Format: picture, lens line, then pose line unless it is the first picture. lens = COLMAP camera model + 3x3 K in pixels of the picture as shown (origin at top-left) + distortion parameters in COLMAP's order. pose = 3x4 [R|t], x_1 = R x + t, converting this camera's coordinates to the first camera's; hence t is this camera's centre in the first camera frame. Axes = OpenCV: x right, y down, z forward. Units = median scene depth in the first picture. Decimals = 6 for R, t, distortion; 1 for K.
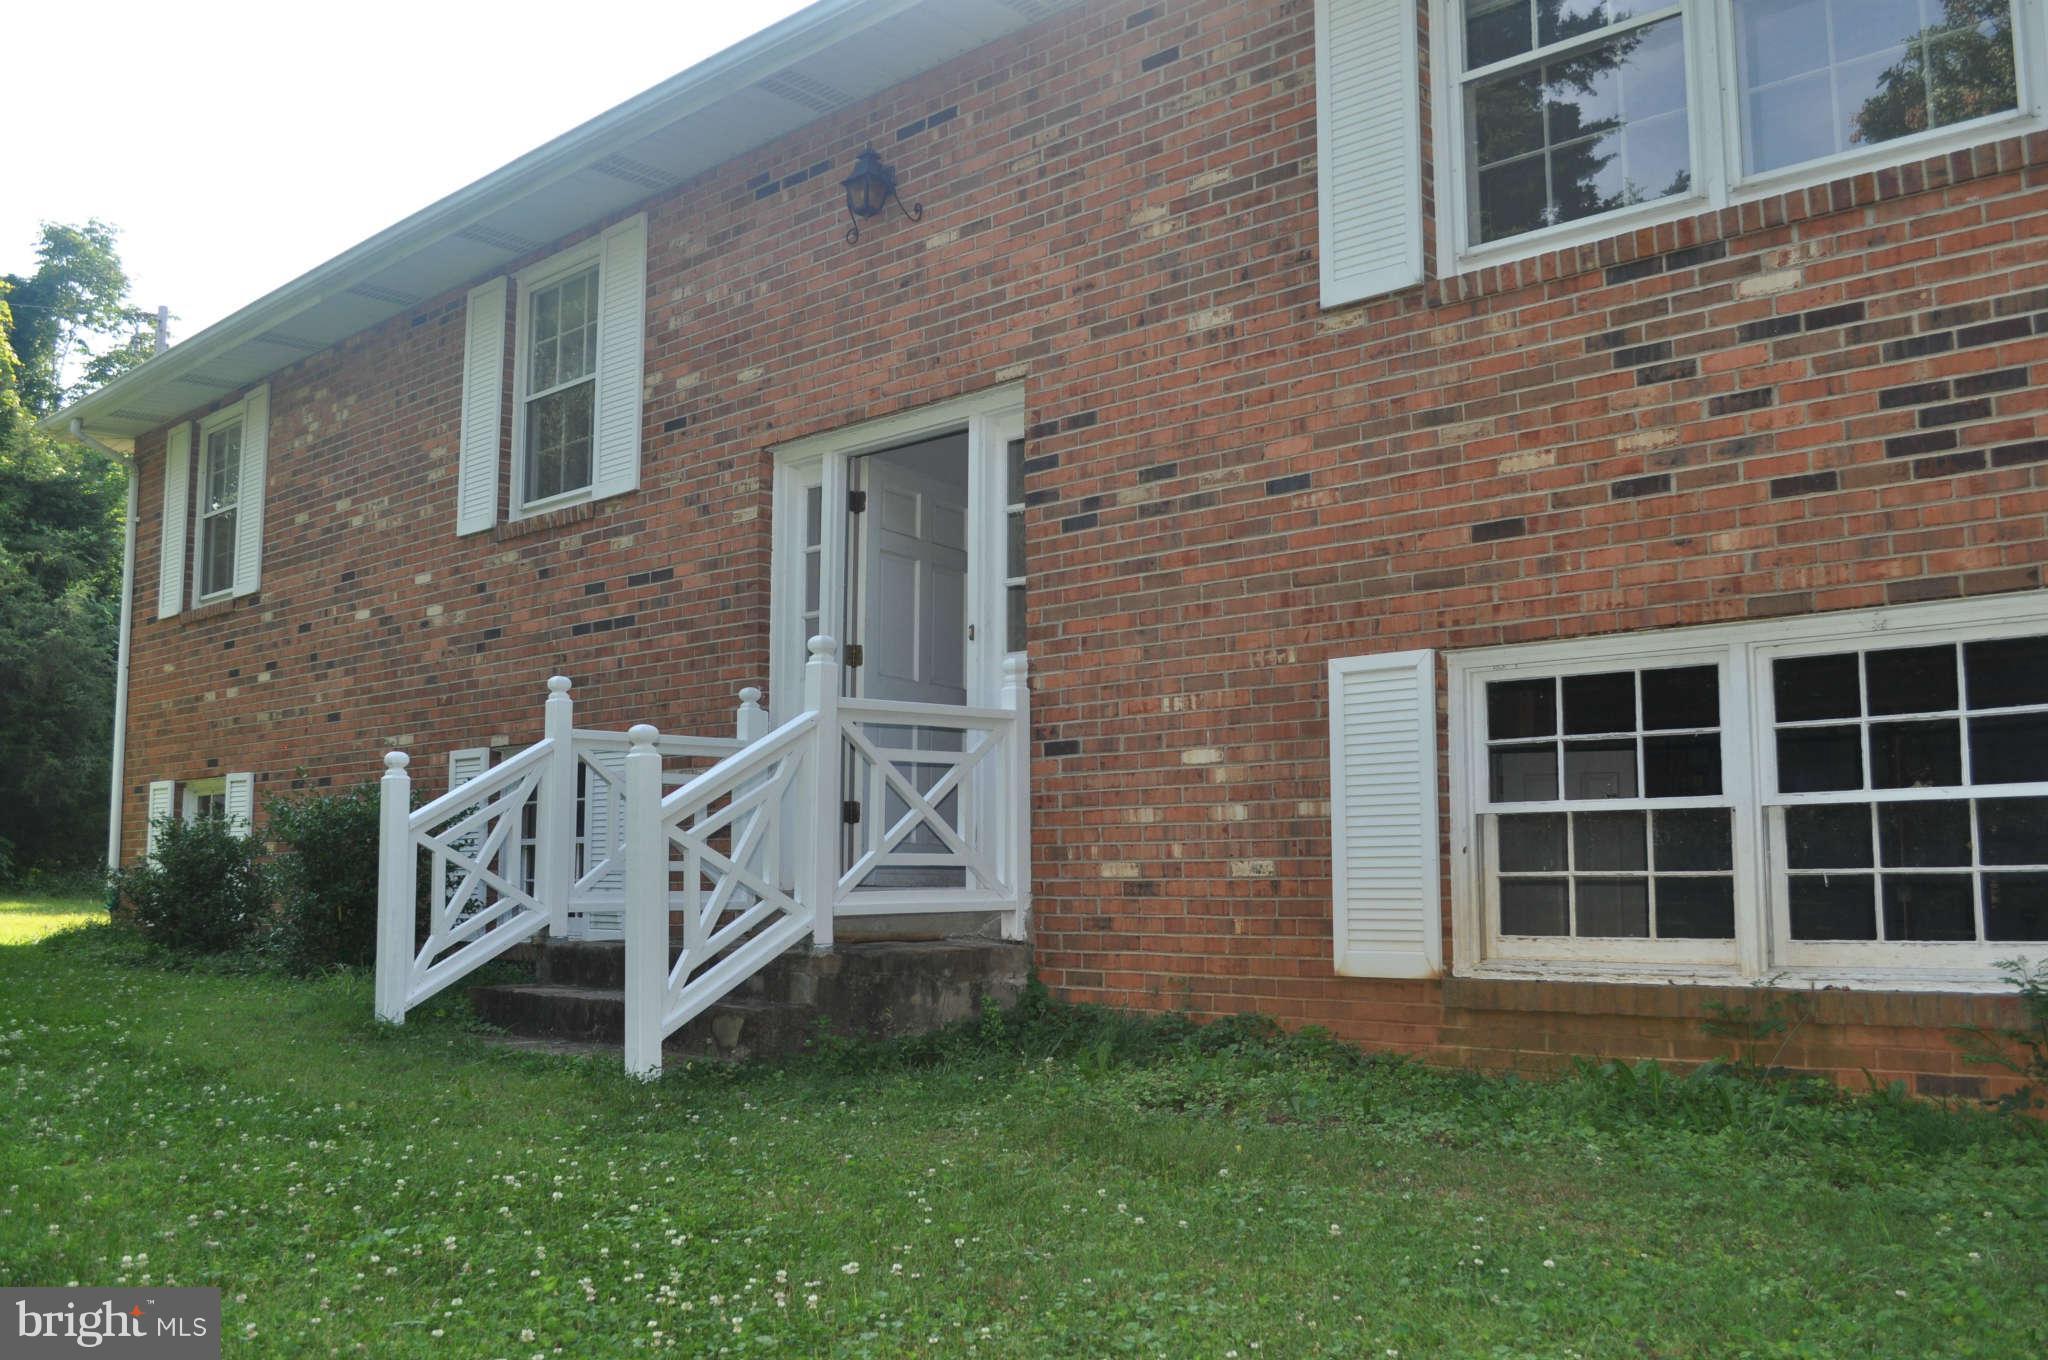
lens RADIAL K [[1814.7, 0, 1021.8], [0, 1814.7, 694.4], [0, 0, 1]] dist [-0.077389, 0.012813]
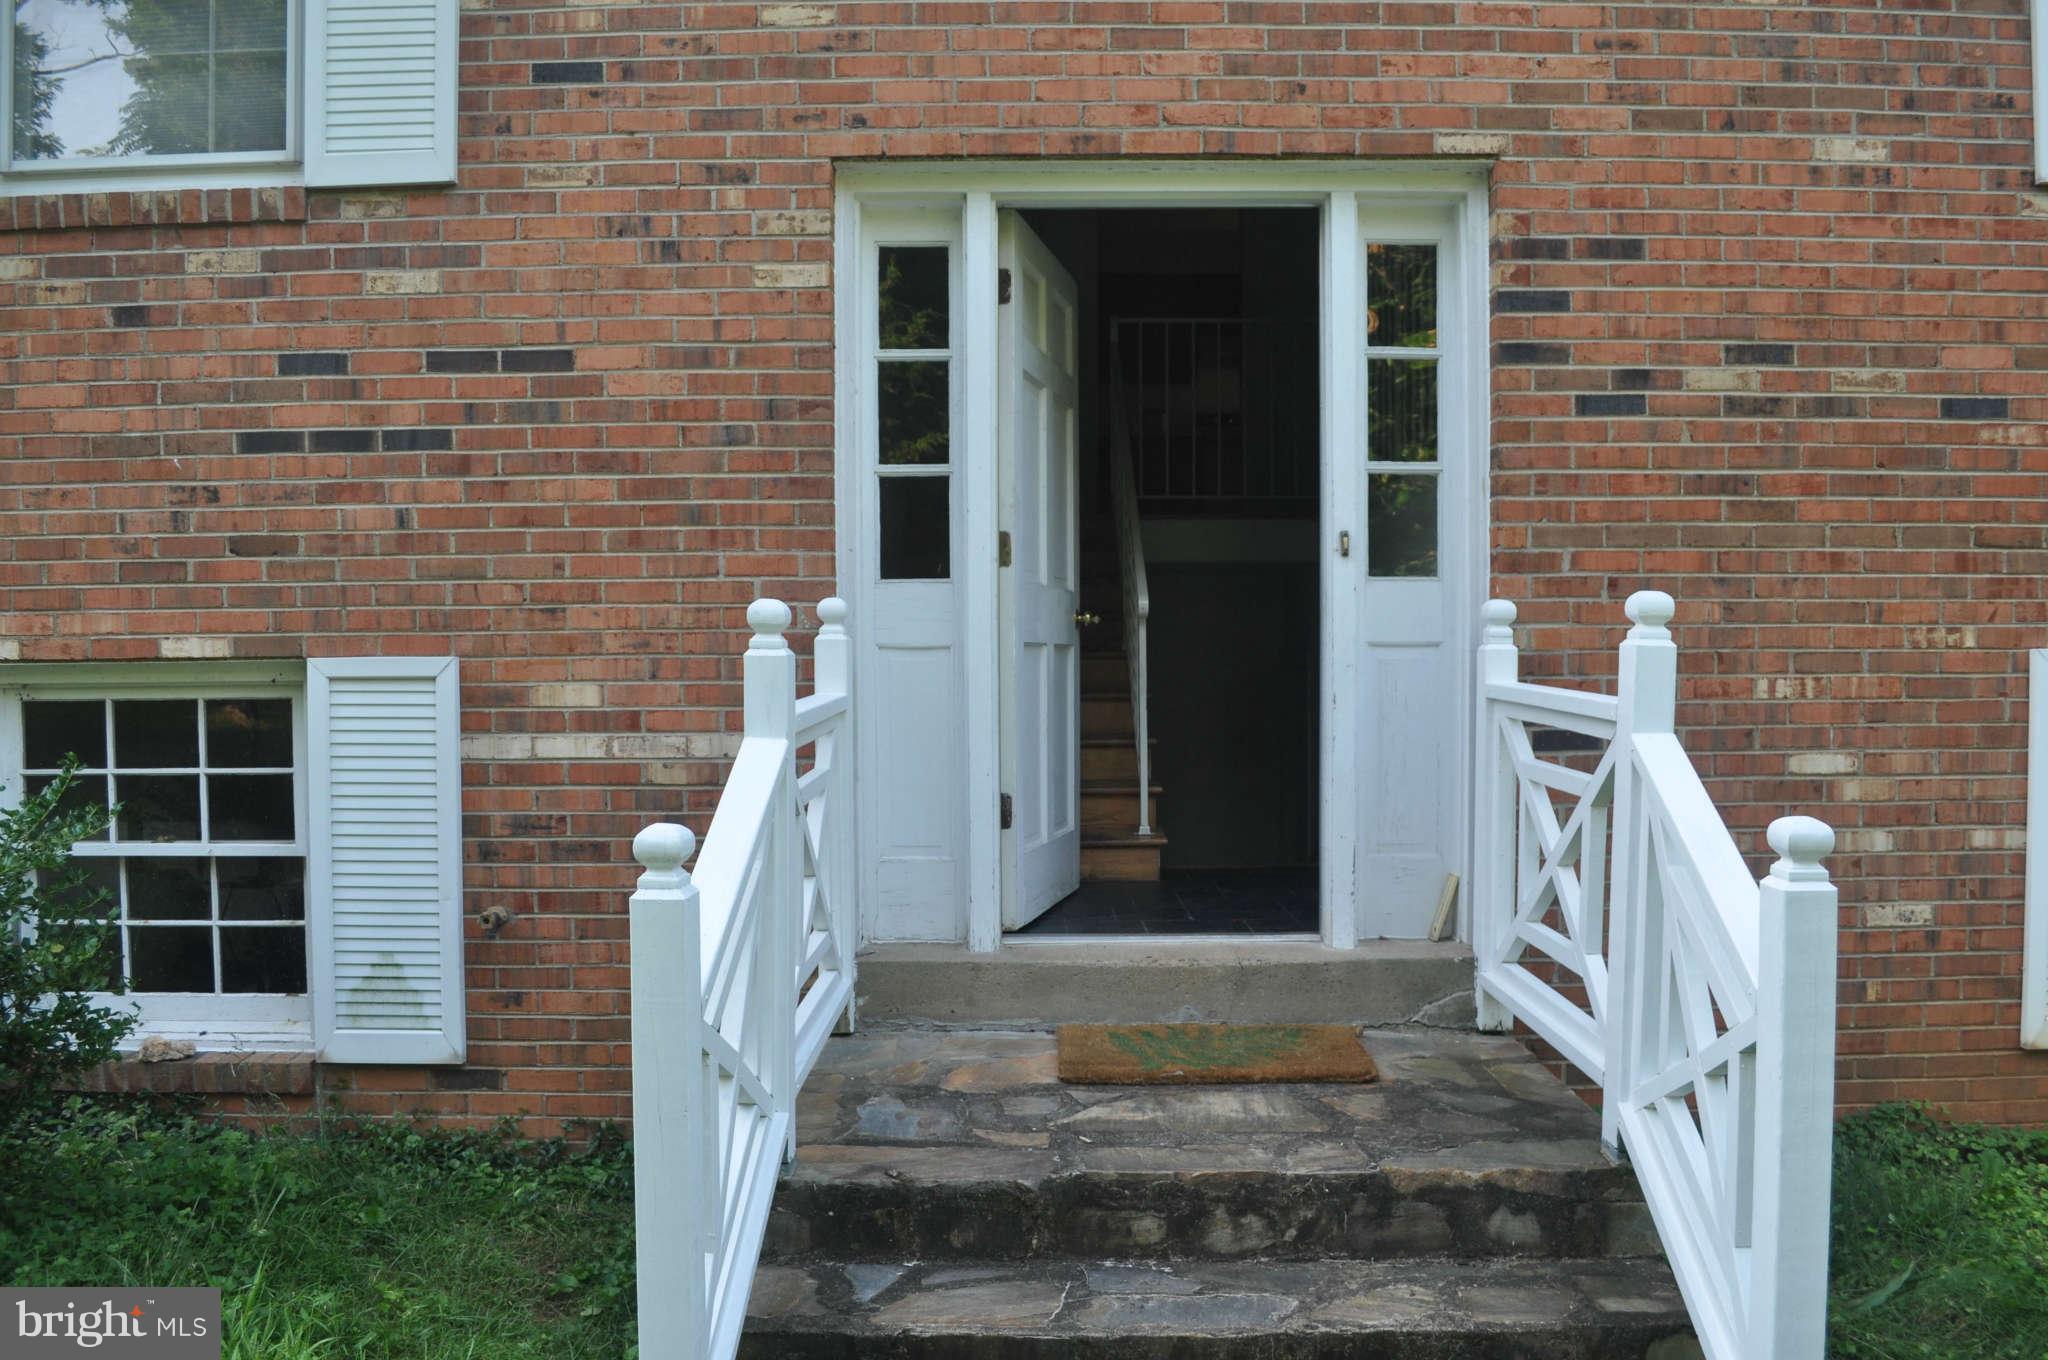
lens RADIAL K [[1606.6, 0, 1021.8], [0, 1606.6, 697.6], [0, 0, 1]] dist [-0.084209, 0.010649]
pose [[0.727277, -0.026423, 0.685836, -0.526734], [-0.067607, 0.991641, 0.109897, -0.037090], [-0.683007, -0.126293, 0.719411, 0.713657]]
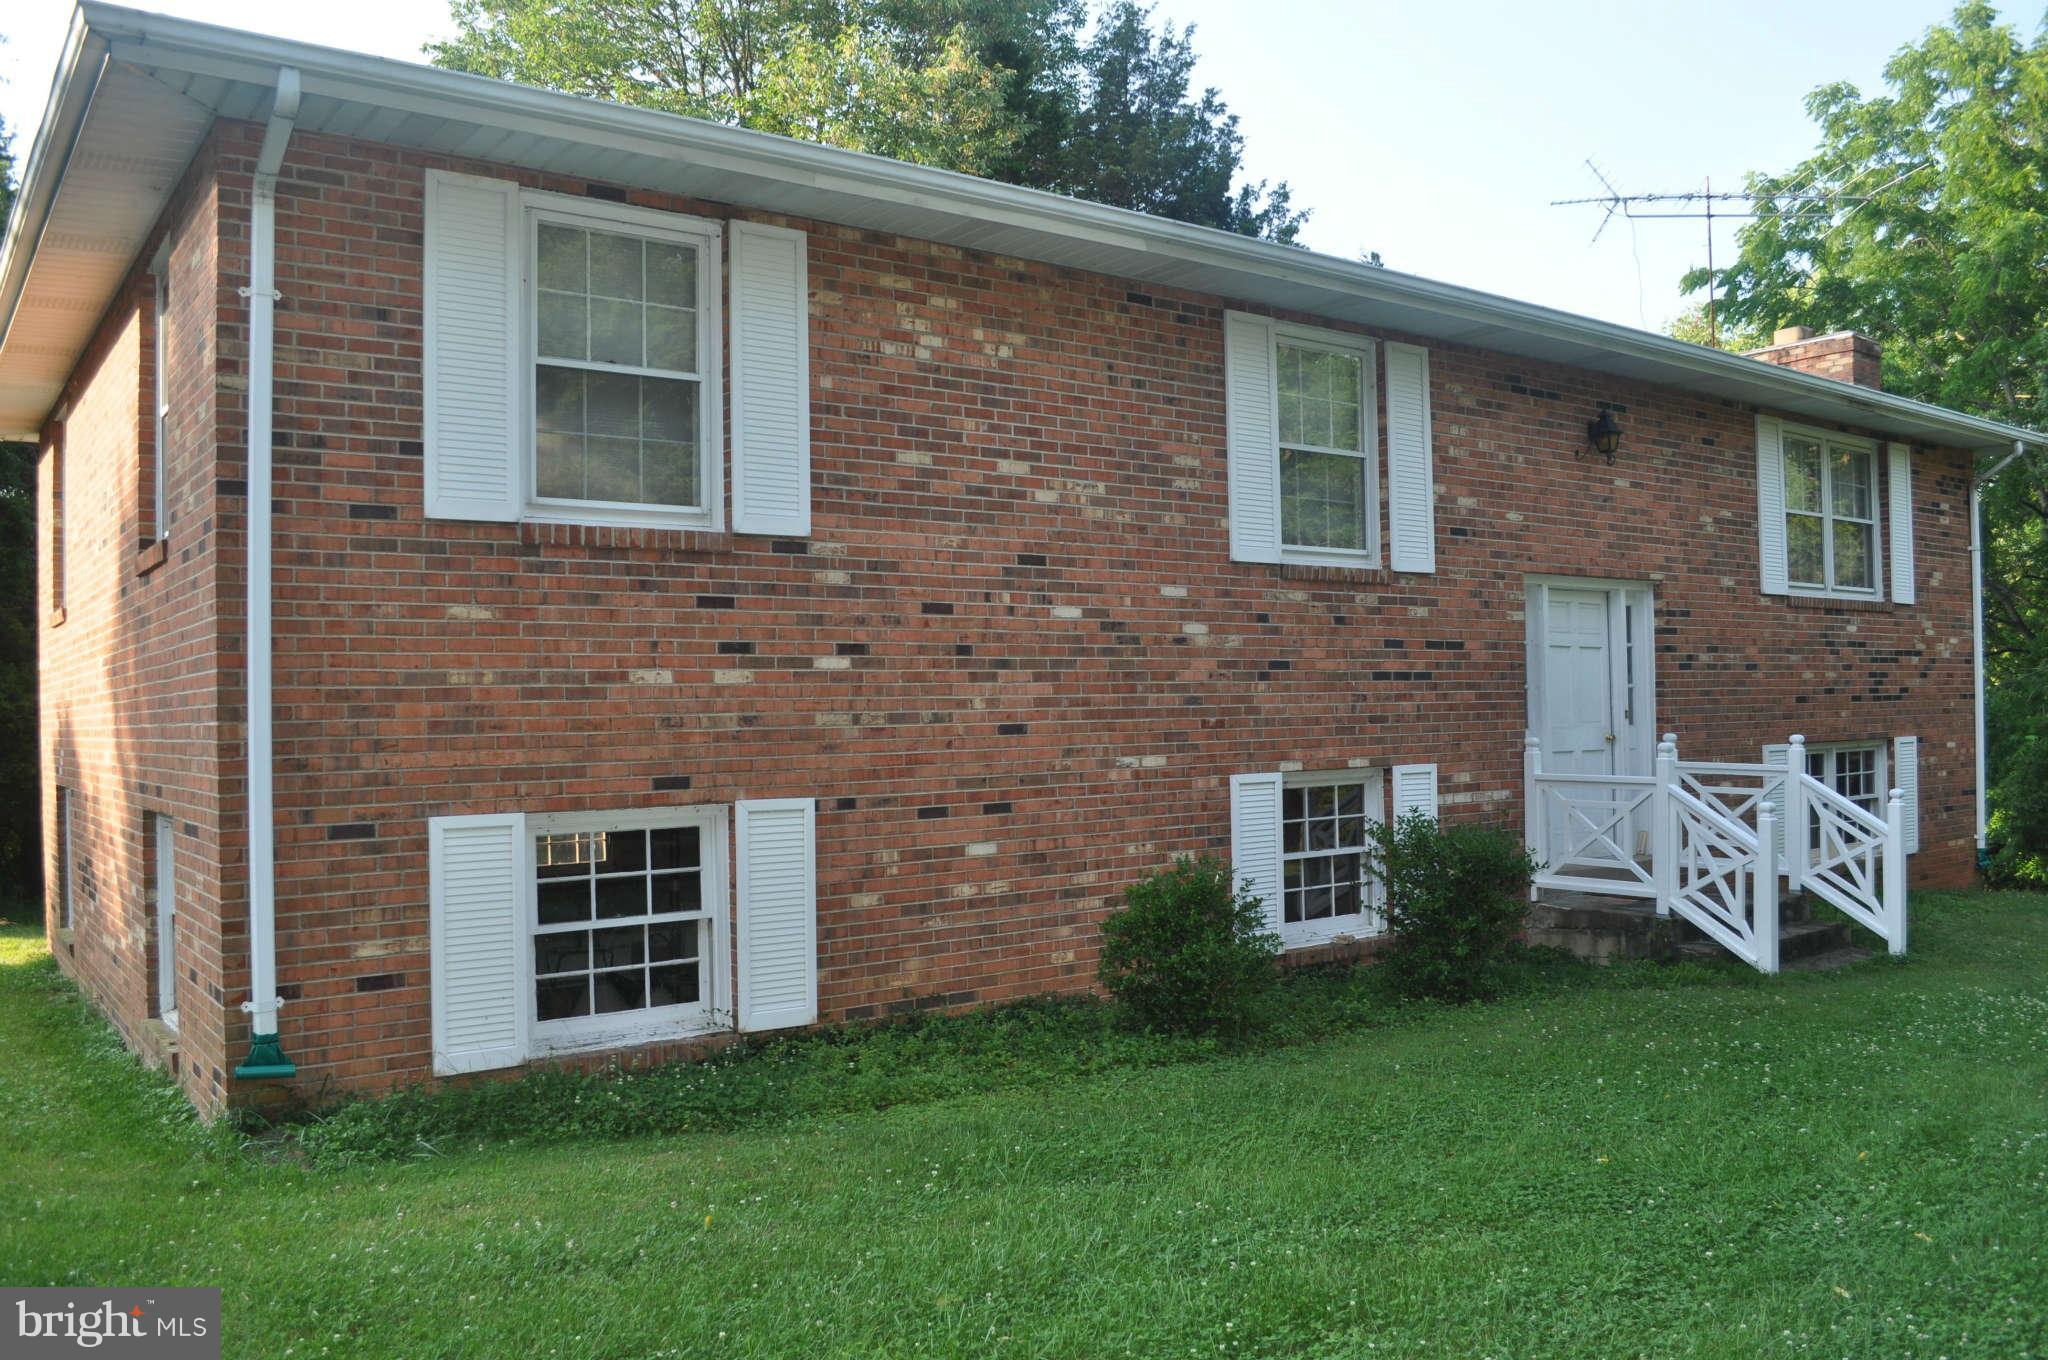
lens RADIAL K [[1606.6, 0, 1021.8], [0, 1606.6, 697.6], [0, 0, 1]] dist [-0.084209, 0.010649]
pose [[0.171419, 0.007028, 0.985173, -1.782123], [-0.085222, 0.996332, 0.007721, -0.012533], [-0.981505, -0.085282, 0.171390, 1.406657]]
